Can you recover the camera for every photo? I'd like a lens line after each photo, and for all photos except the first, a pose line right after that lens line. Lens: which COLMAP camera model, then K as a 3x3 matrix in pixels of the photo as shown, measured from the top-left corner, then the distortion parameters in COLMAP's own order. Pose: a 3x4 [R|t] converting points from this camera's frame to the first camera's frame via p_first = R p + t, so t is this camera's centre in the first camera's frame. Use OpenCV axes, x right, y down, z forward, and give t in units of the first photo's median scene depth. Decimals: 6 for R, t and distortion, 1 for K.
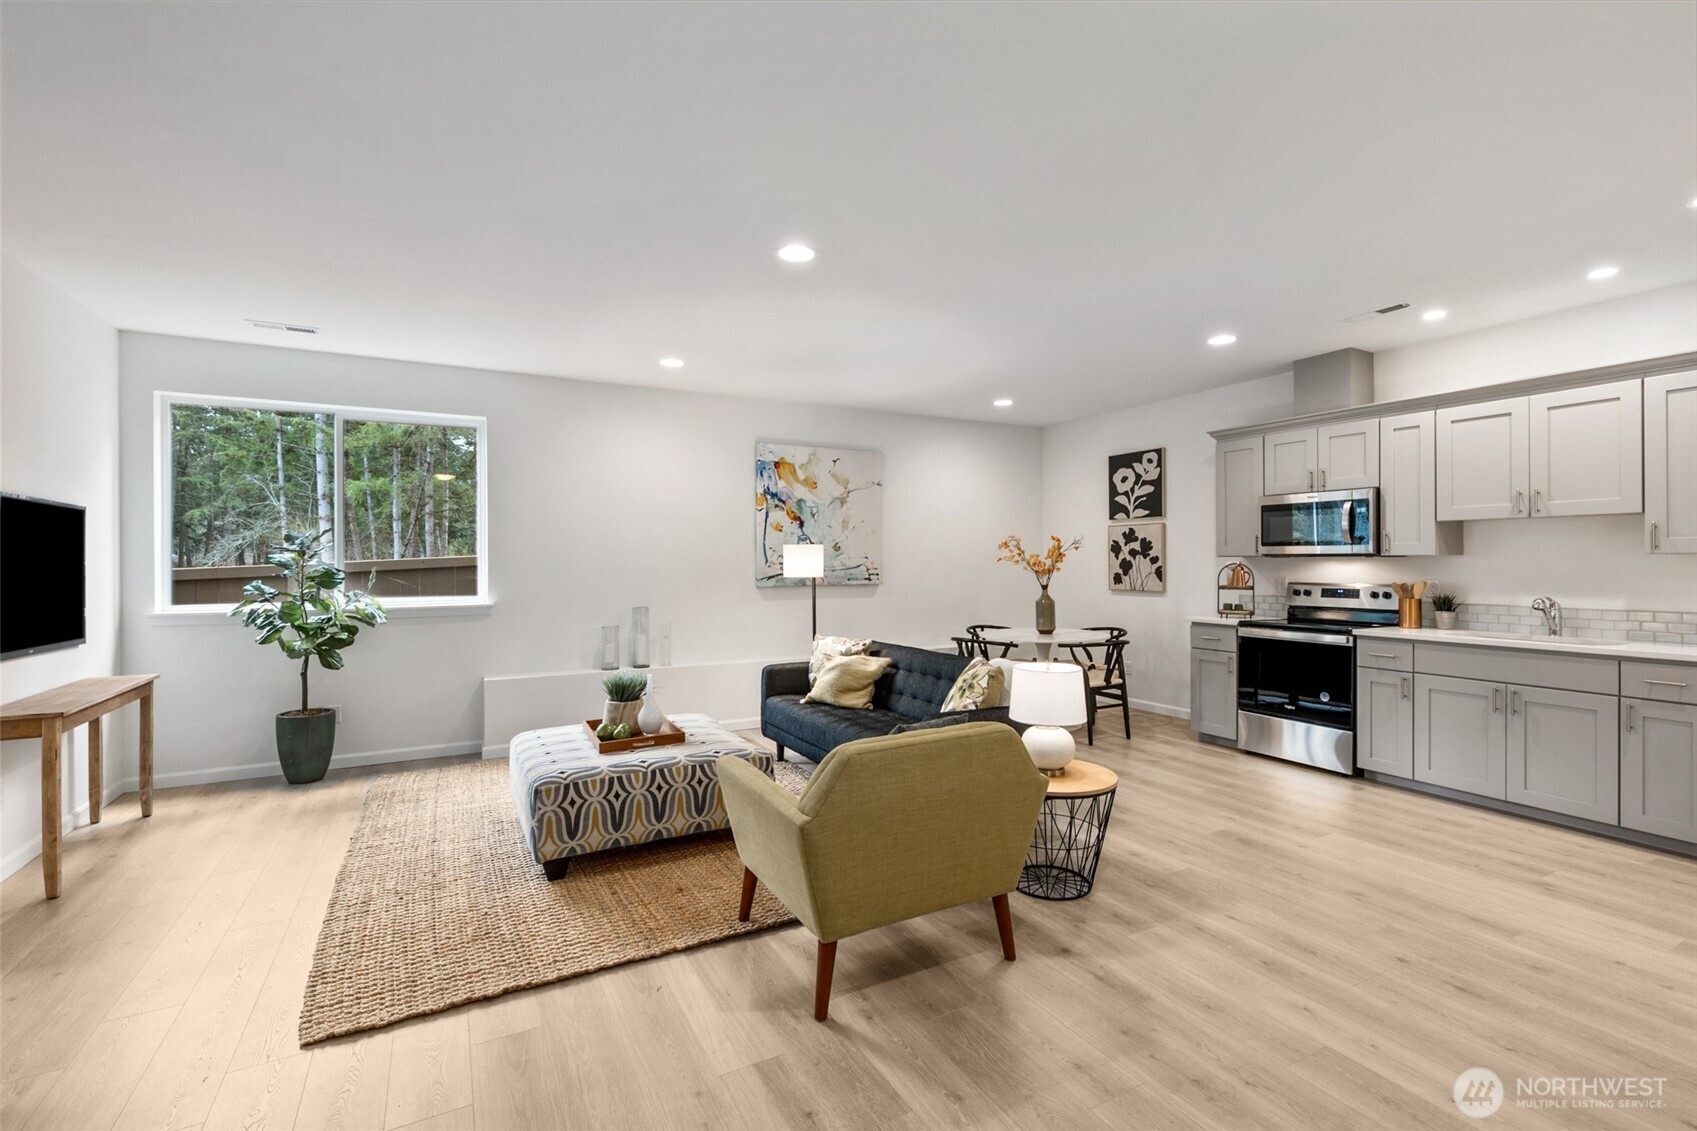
lens RADIAL K [[772.9, 0, 840.4], [0, 772.9, 560.6], [0, 0, 1]] dist [0.008548, -0.002238]
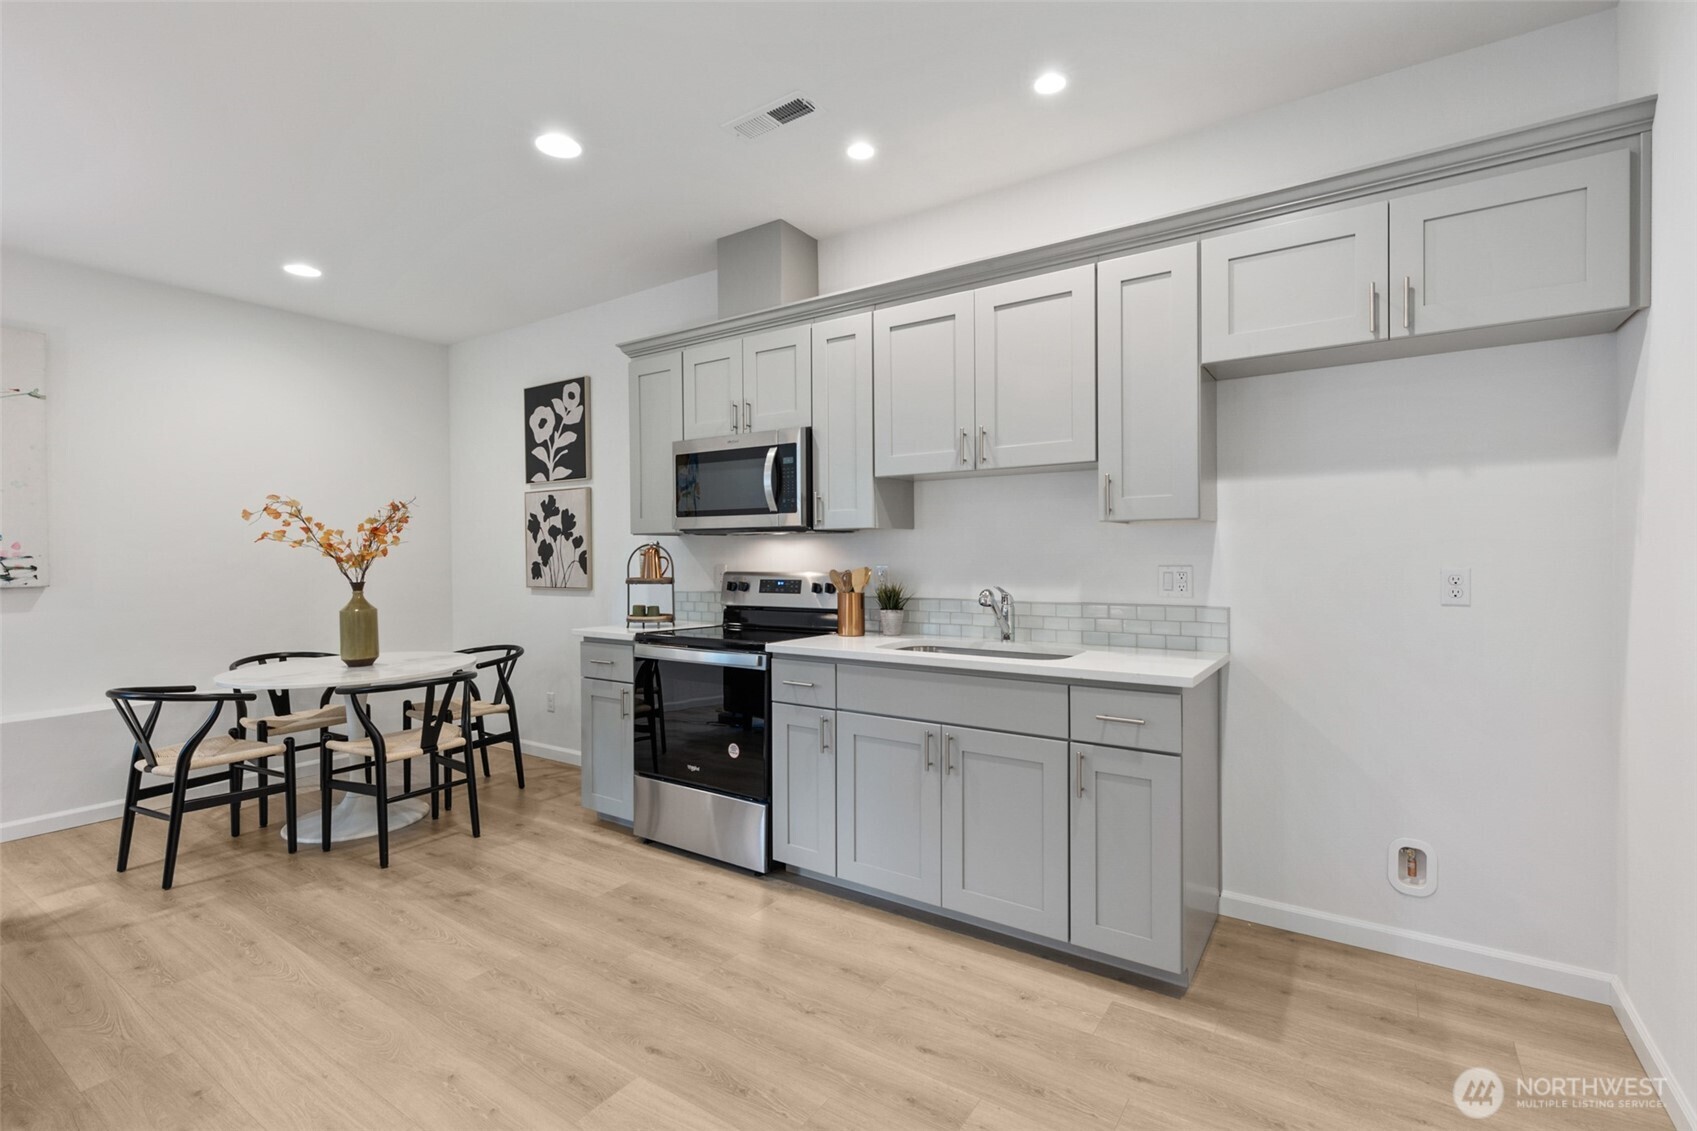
lens RADIAL K [[772.9, 0, 853.9], [0, 772.9, 564.1], [0, 0, 1]] dist [0.008548, -0.002238]
pose [[0.882503, -0.008643, 0.470227, 0.393468], [0.003358, 0.999921, 0.012077, 0.014646], [-0.470294, -0.009079, 0.882463, 0.375634]]
